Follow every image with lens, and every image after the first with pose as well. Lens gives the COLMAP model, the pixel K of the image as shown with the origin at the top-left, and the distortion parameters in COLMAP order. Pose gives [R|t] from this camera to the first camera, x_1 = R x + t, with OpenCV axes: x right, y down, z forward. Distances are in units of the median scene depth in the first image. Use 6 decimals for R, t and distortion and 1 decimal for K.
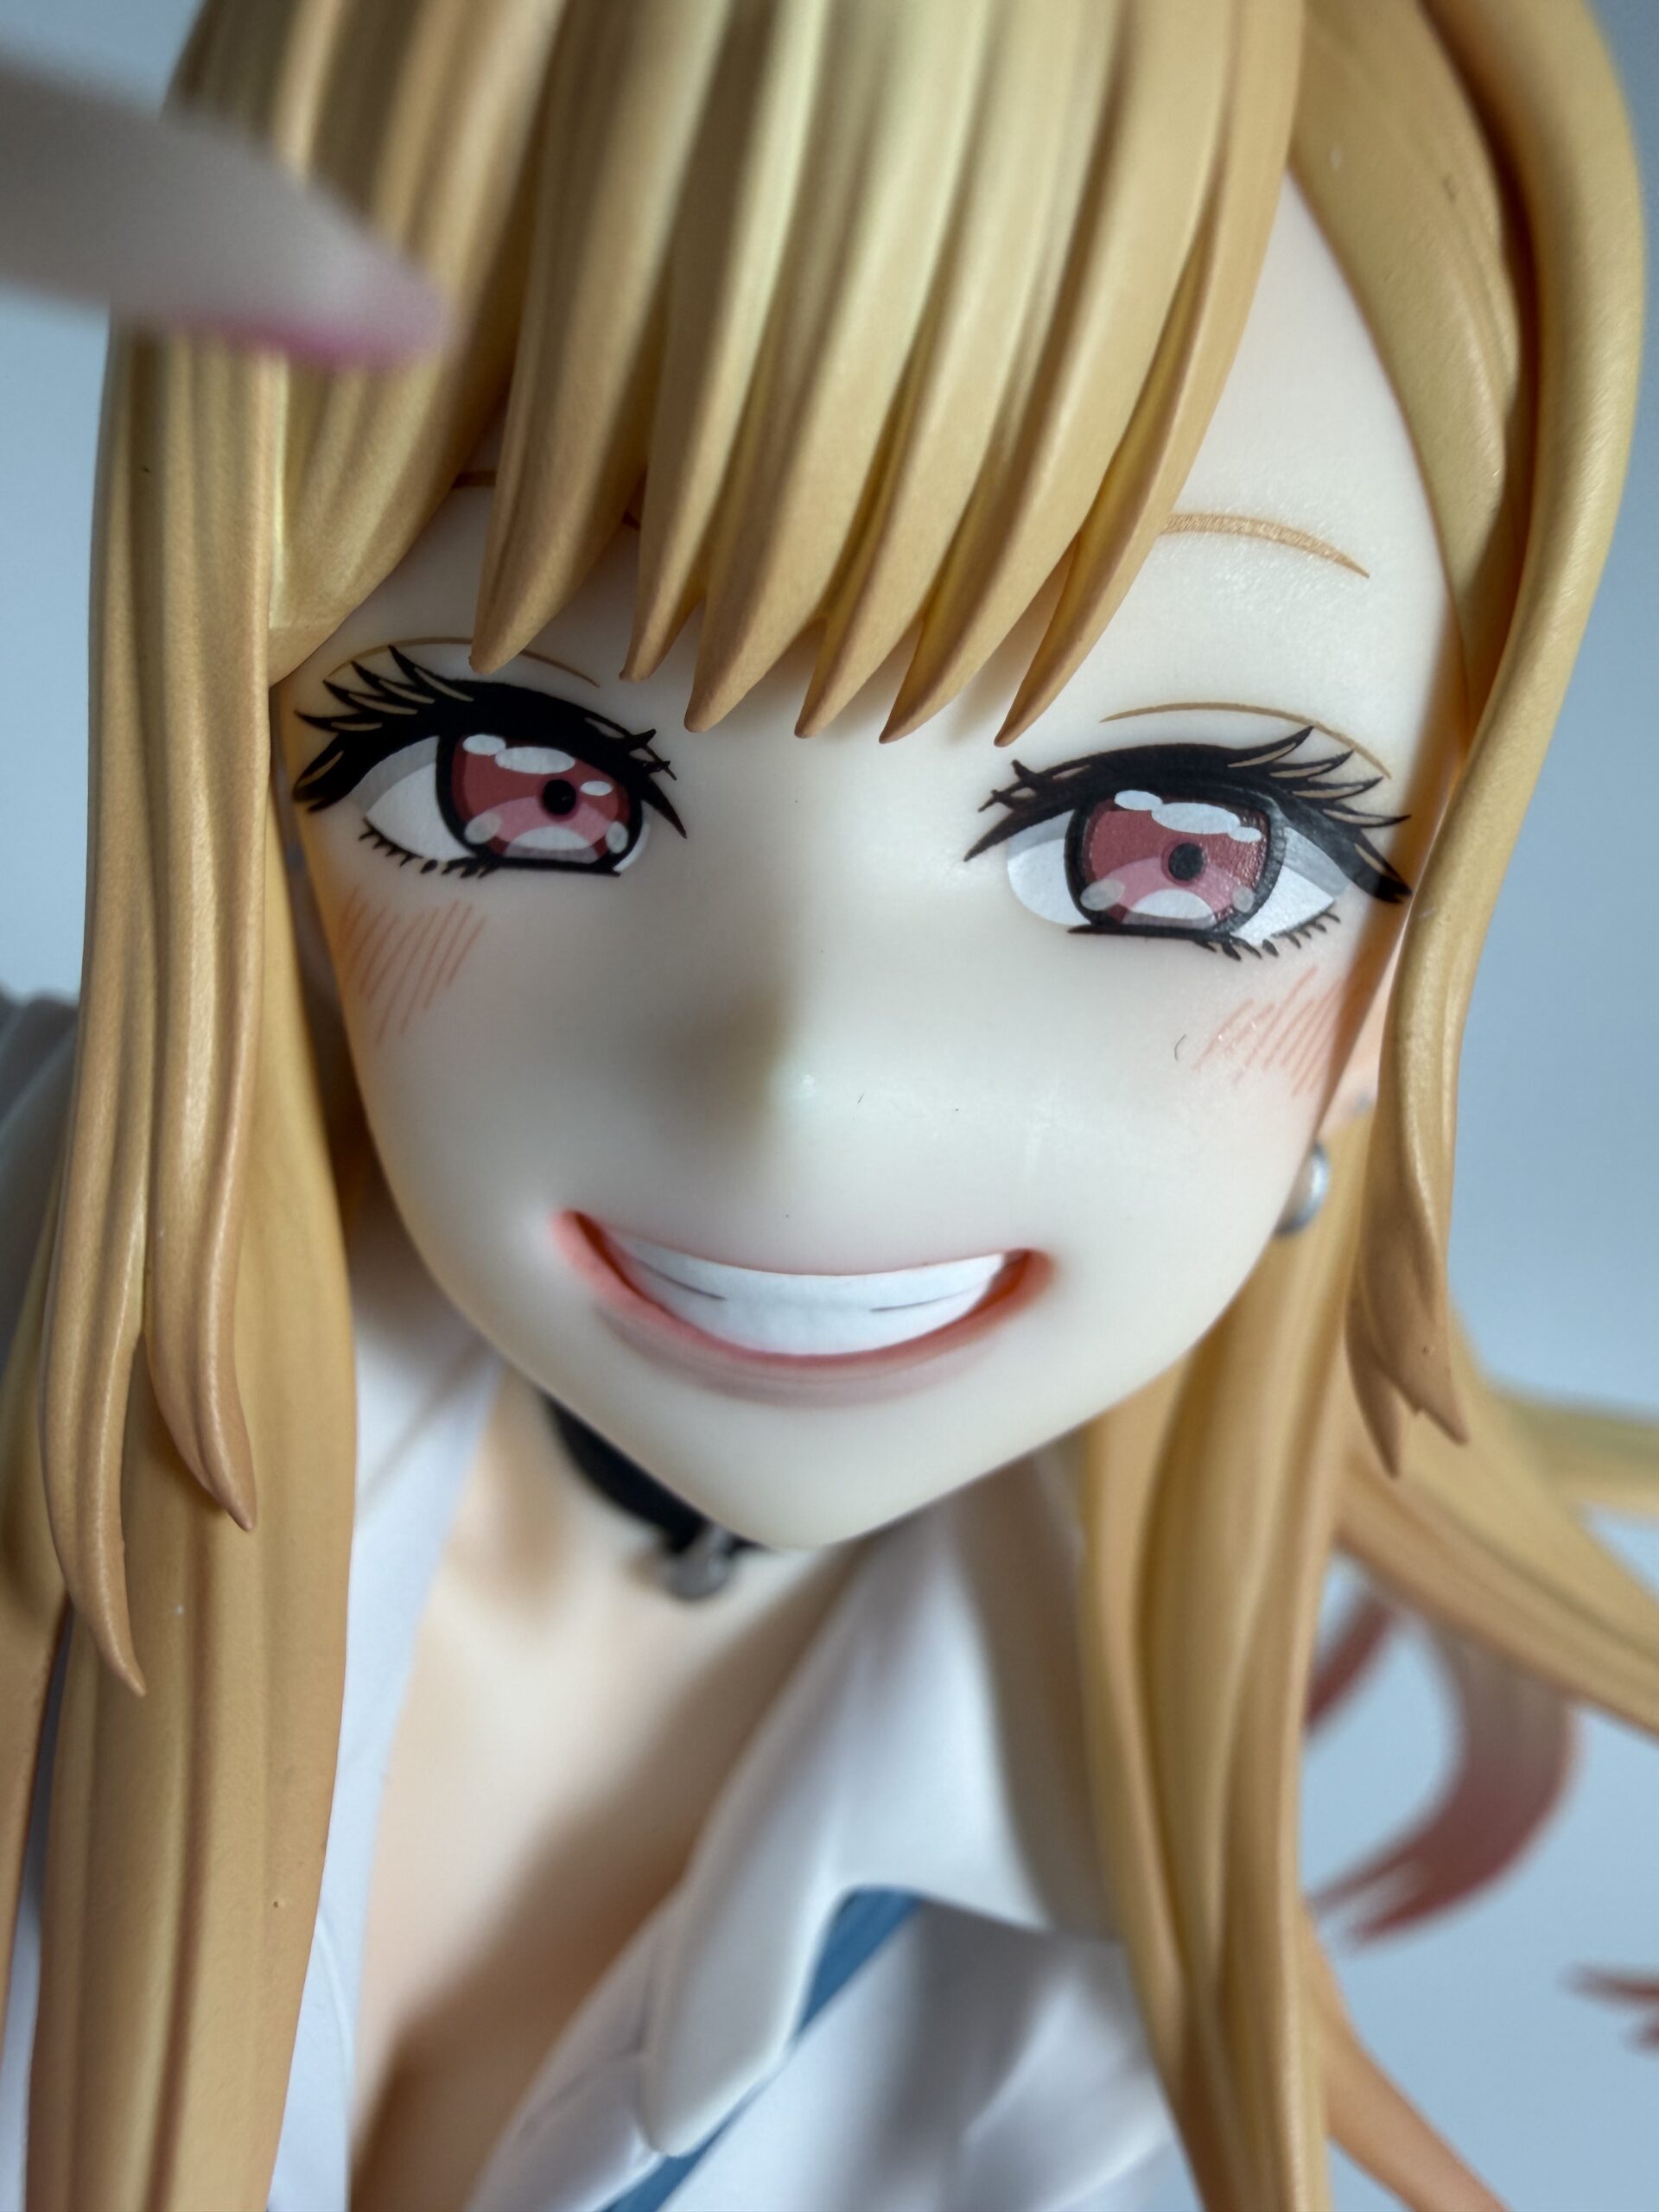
lens RADIAL K [[1660.0, 0, 841.7], [0, 1660.0, 1144.6], [0, 0, 1]] dist [0.020729, -0.018252]
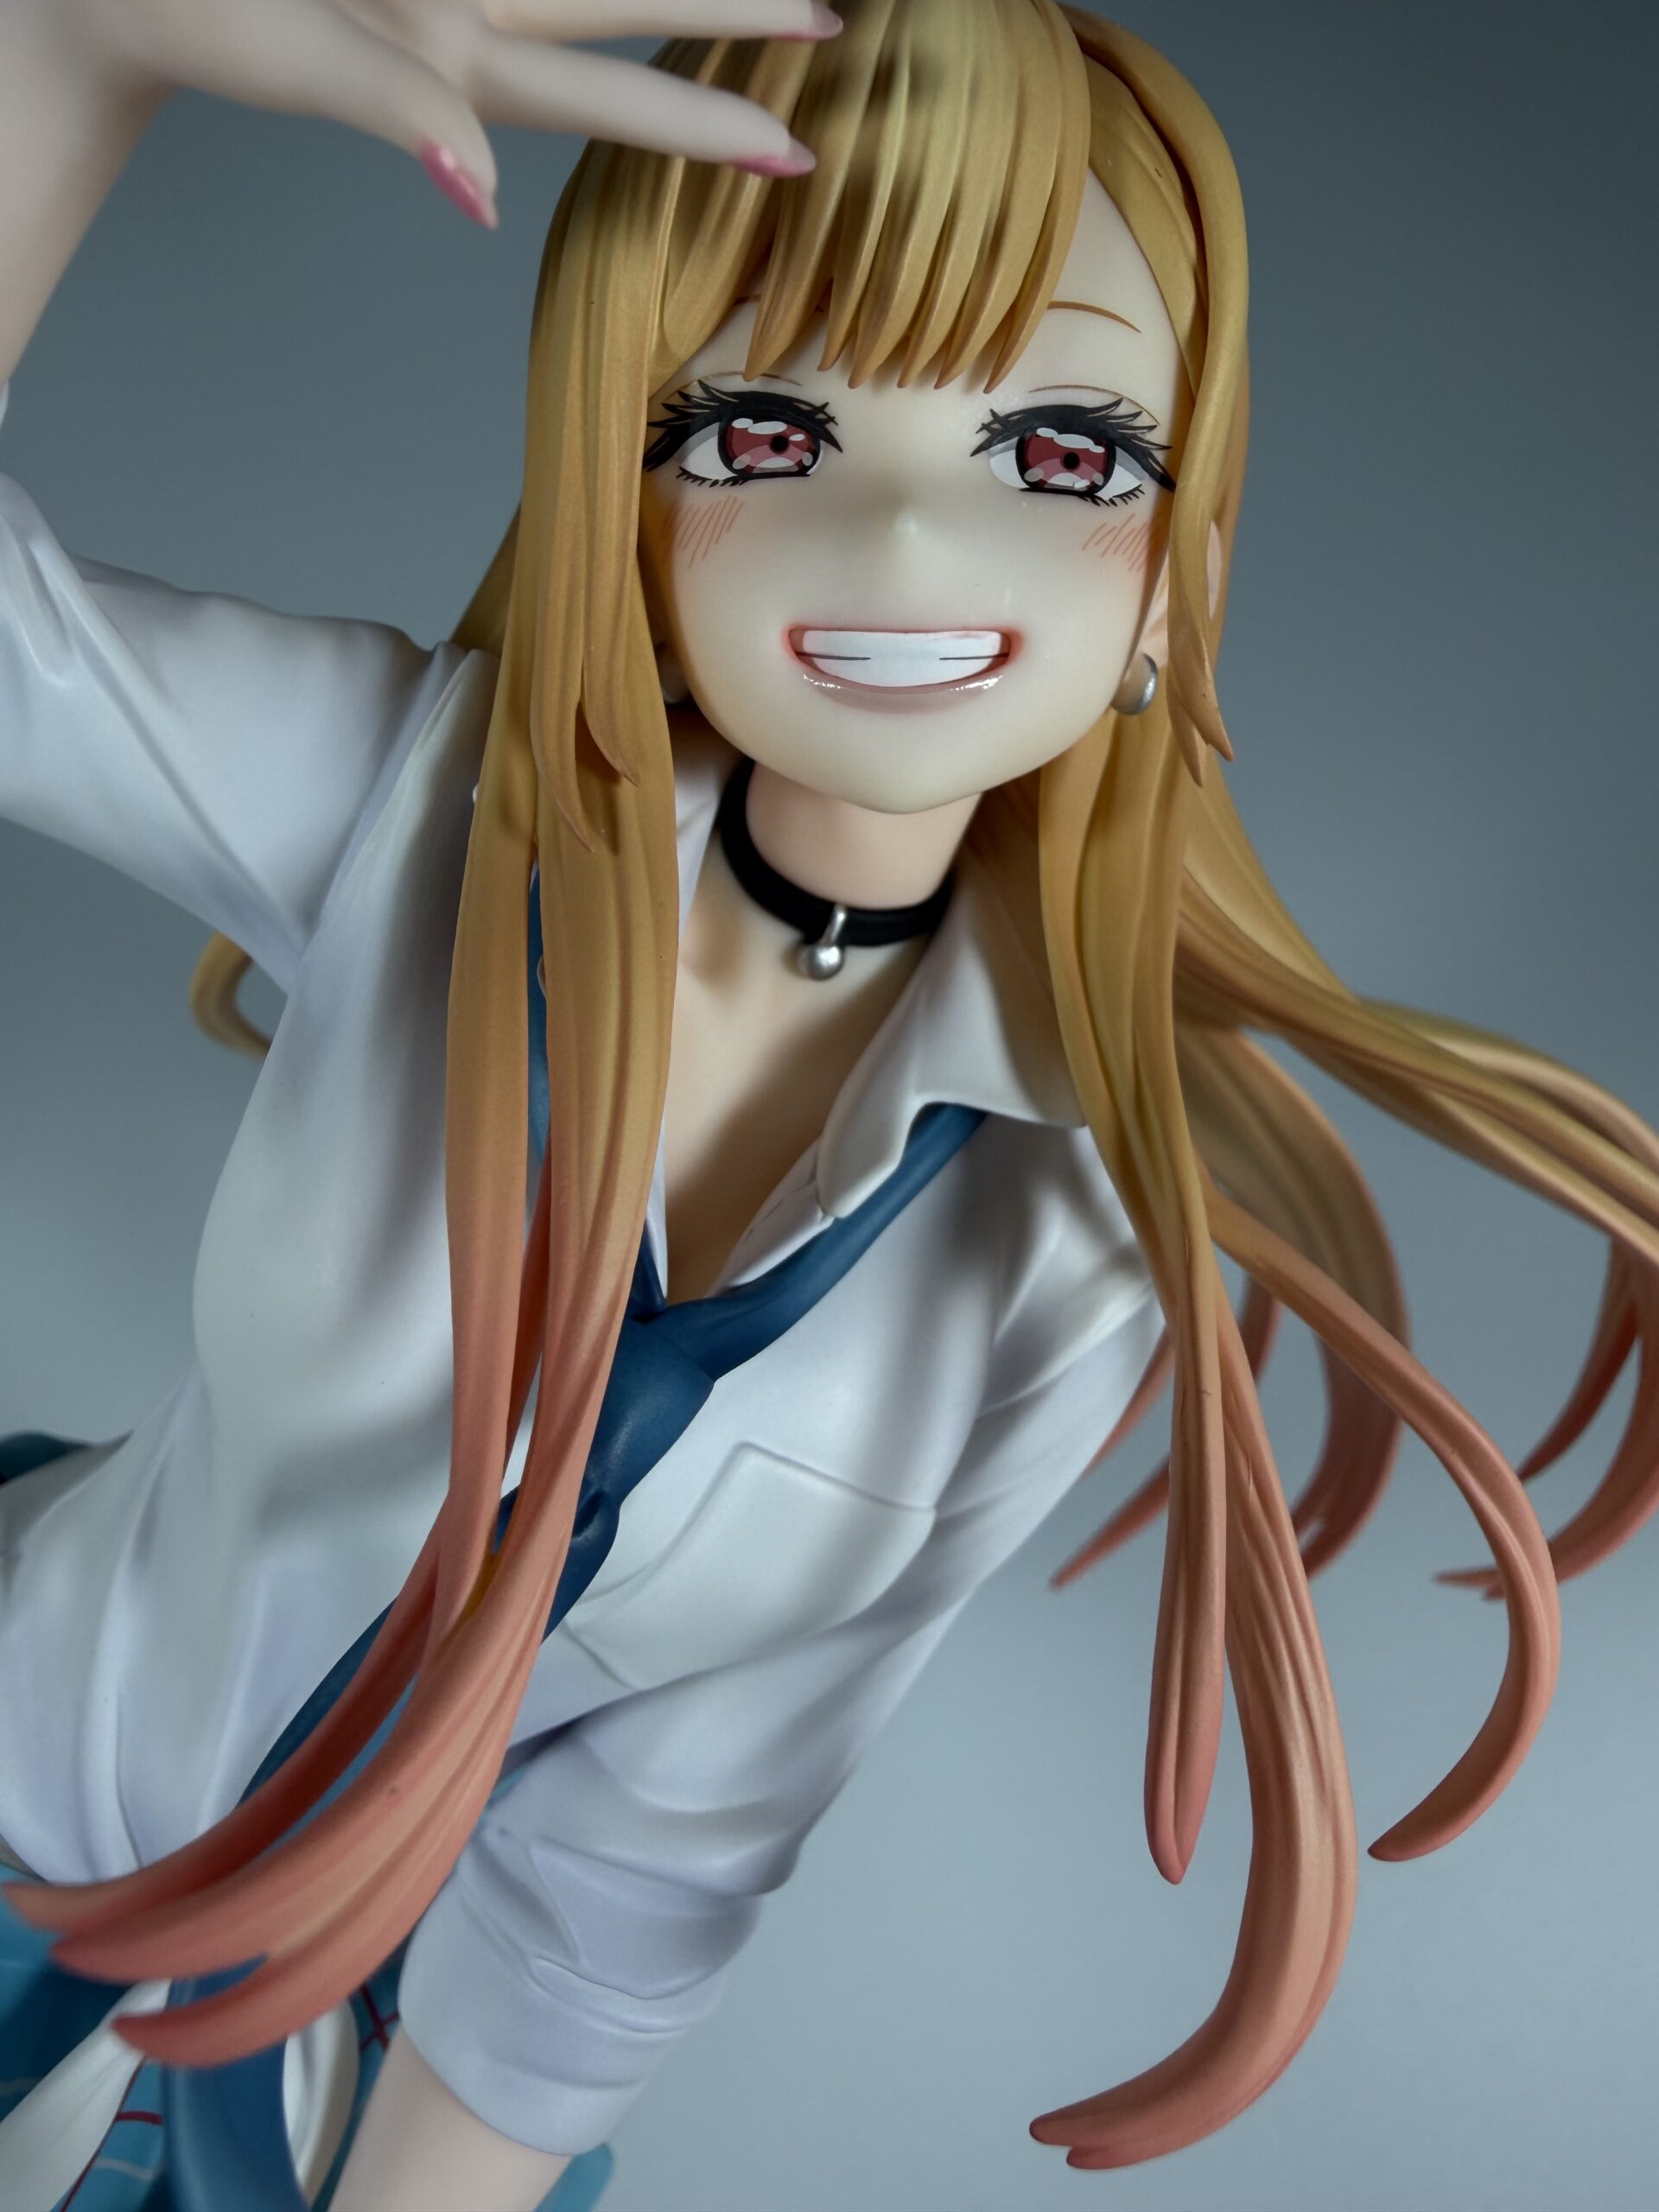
lens RADIAL K [[1660.0, 0, 835.6], [0, 1660.0, 1015.0], [0, 0, 1]] dist [0.020729, -0.018252]
pose [[0.997481, -0.041303, 0.057676, -0.253473], [0.051542, 0.980592, -0.189165, 0.929950], [-0.048744, 0.191662, 0.980250, -0.972802]]
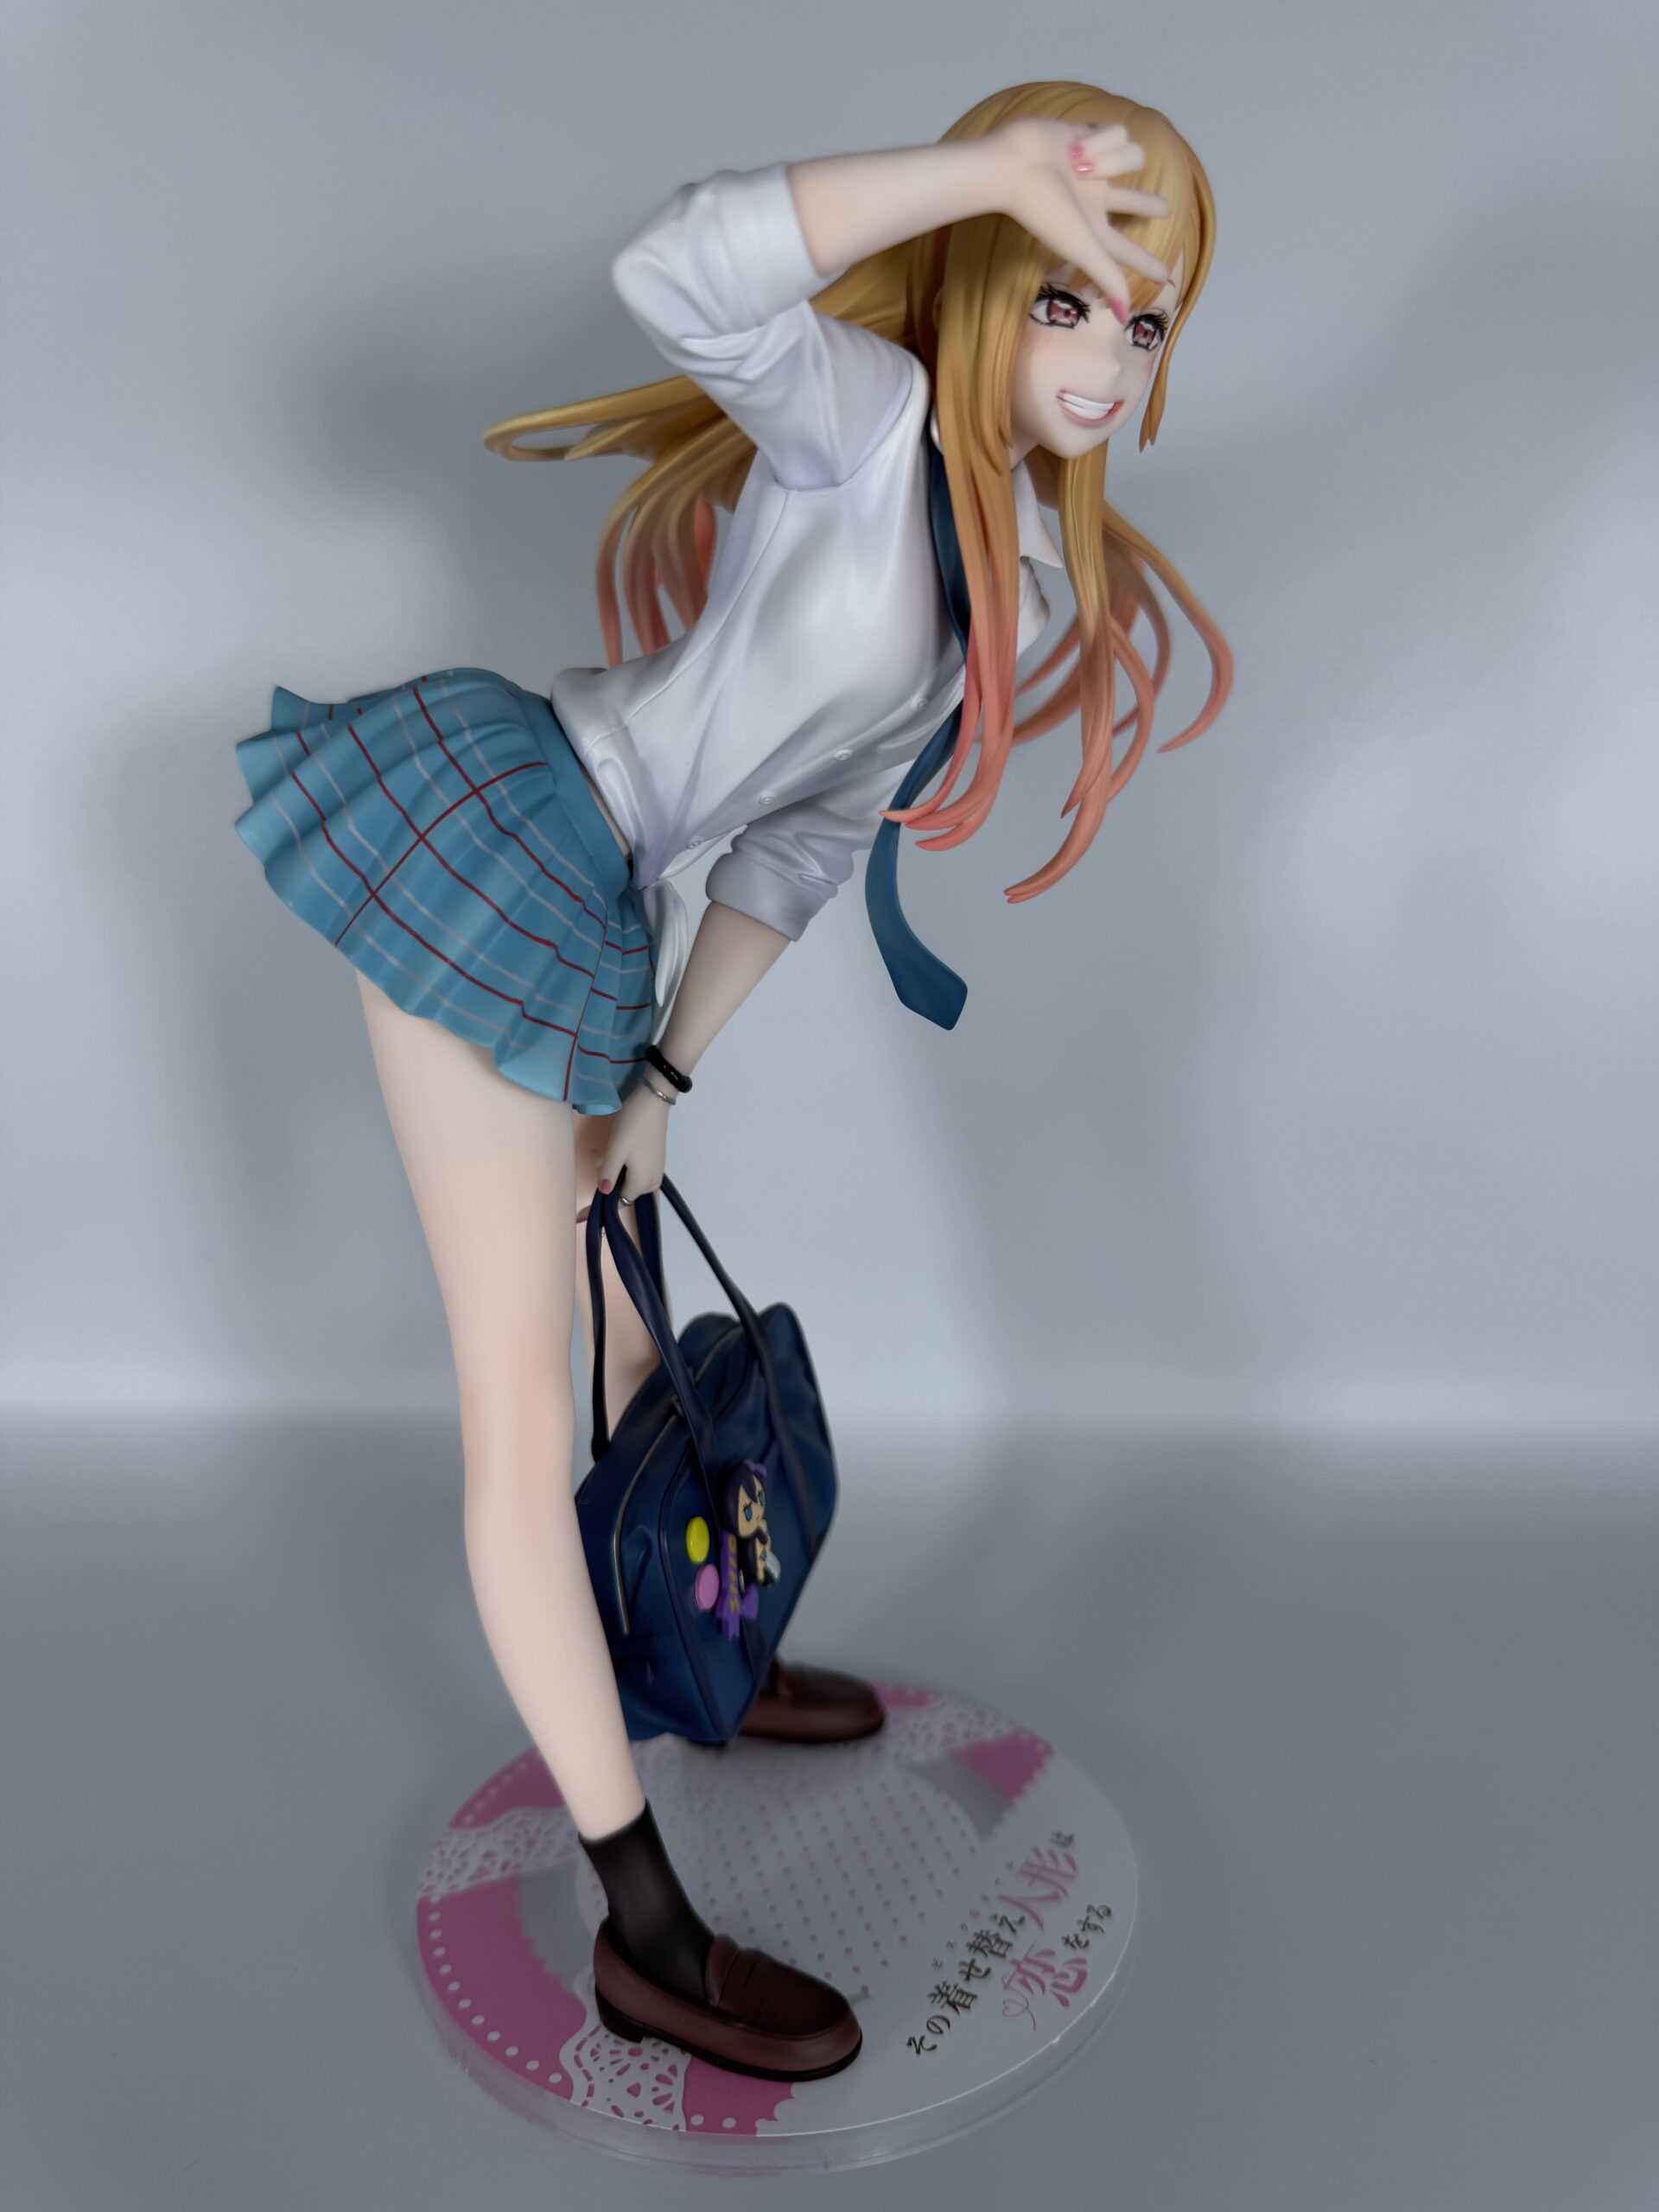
lens RADIAL K [[1617.2, 0, 826.4], [0, 1617.2, 1118.1], [0, 0, 1]] dist [-0.056831, -0.000299]
pose [[0.813070, -0.202572, 0.545785, -4.414493], [-0.008975, 0.933035, 0.359673, 0.415326], [-0.582097, -0.297337, 0.756805, -3.499679]]
